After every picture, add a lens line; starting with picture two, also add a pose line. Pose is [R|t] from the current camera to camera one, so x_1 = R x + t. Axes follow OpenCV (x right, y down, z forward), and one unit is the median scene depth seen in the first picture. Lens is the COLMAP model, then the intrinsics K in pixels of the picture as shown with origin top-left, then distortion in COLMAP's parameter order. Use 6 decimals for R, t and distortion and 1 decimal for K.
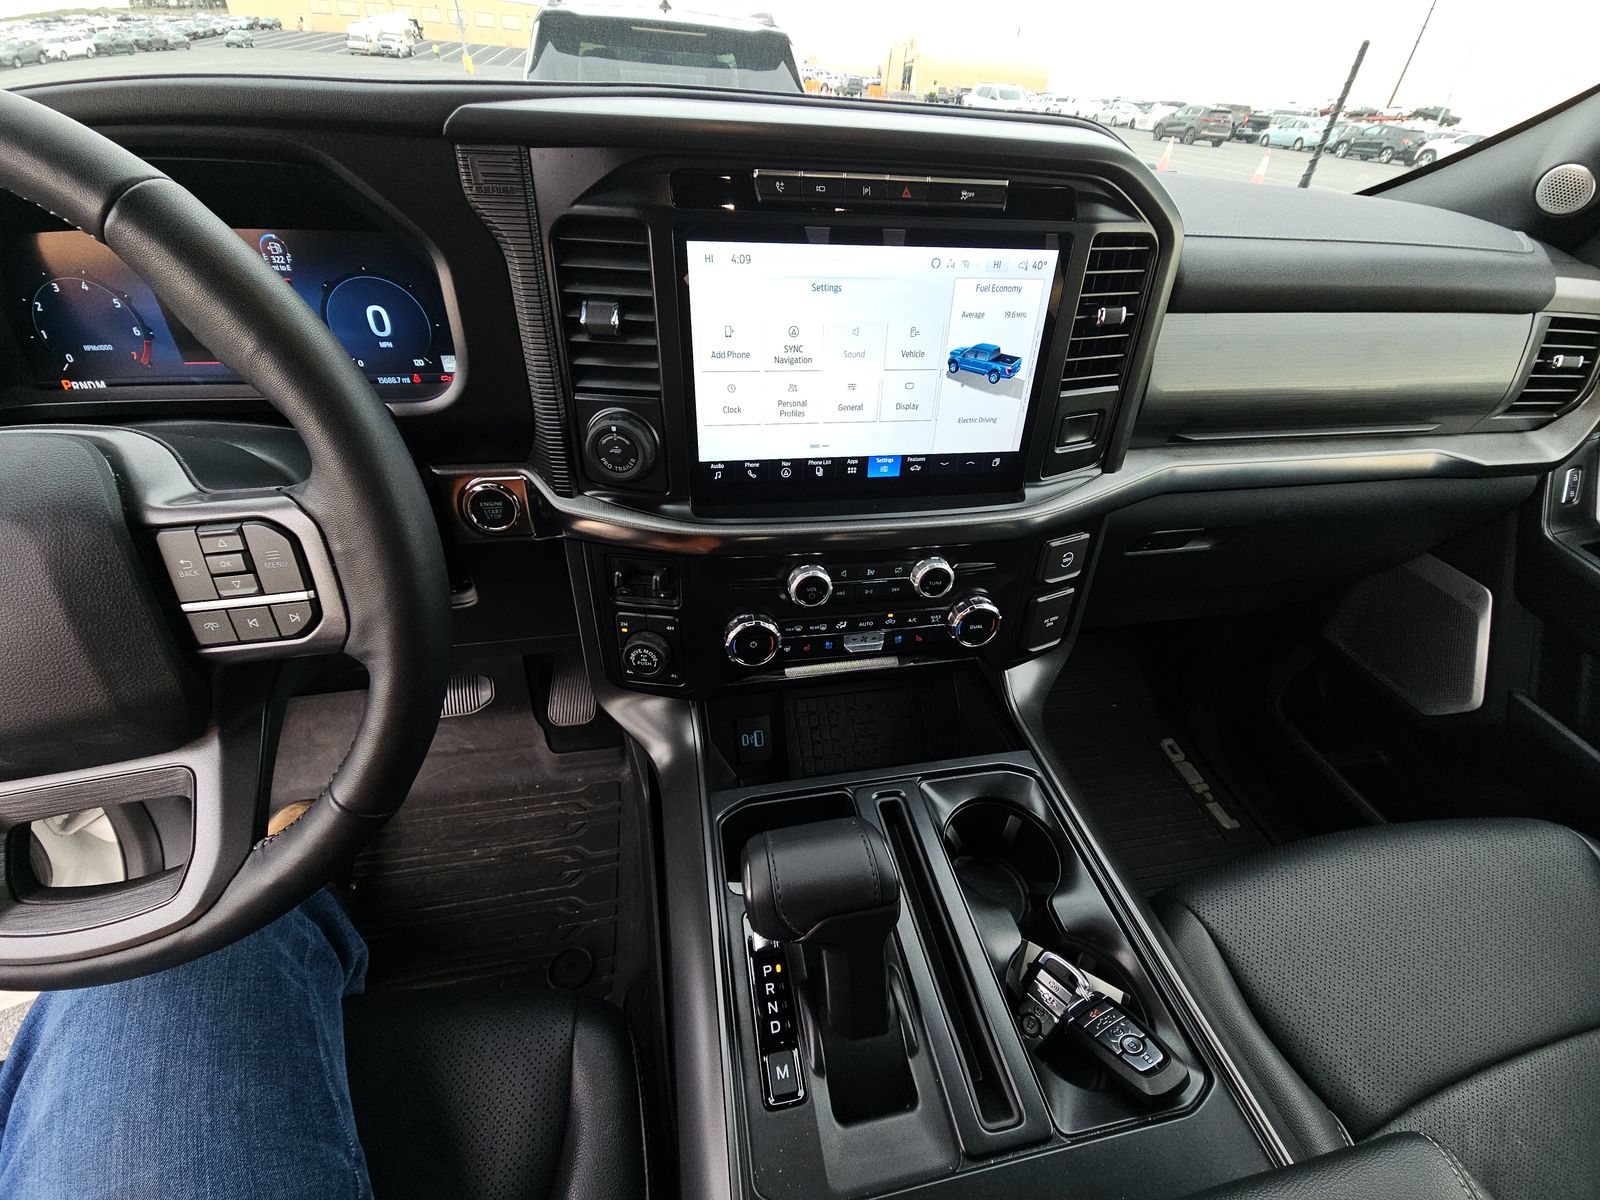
lens RADIAL K [[646.5, 0, 800.0], [0, 646.5, 600.0], [0, 0, 1]] dist [0.011655, -0.009355]
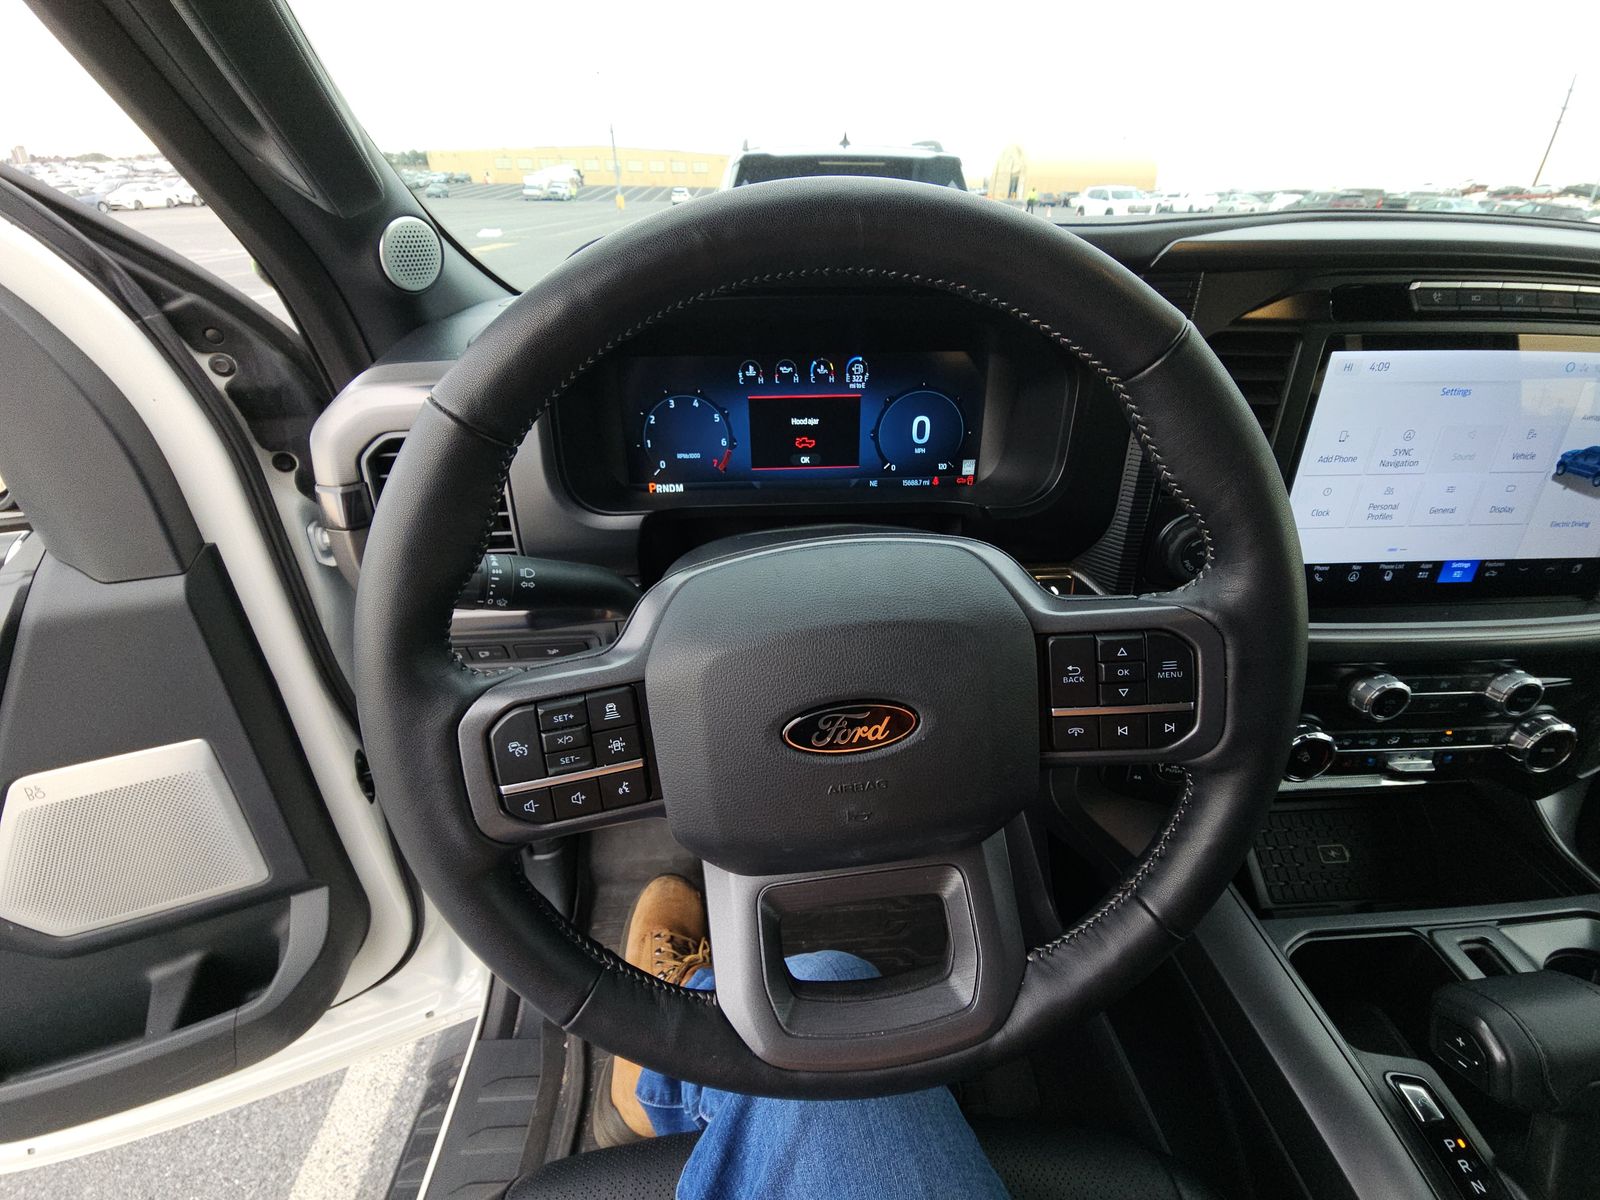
lens RADIAL K [[646.5, 0, 800.0], [0, 646.5, 600.0], [0, 0, 1]] dist [0.011655, -0.009355]
pose [[0.988429, 0.025408, -0.149541, -0.691839], [-0.043472, 0.991966, -0.118801, -0.014593], [0.145322, 0.123927, 0.981592, -0.047764]]
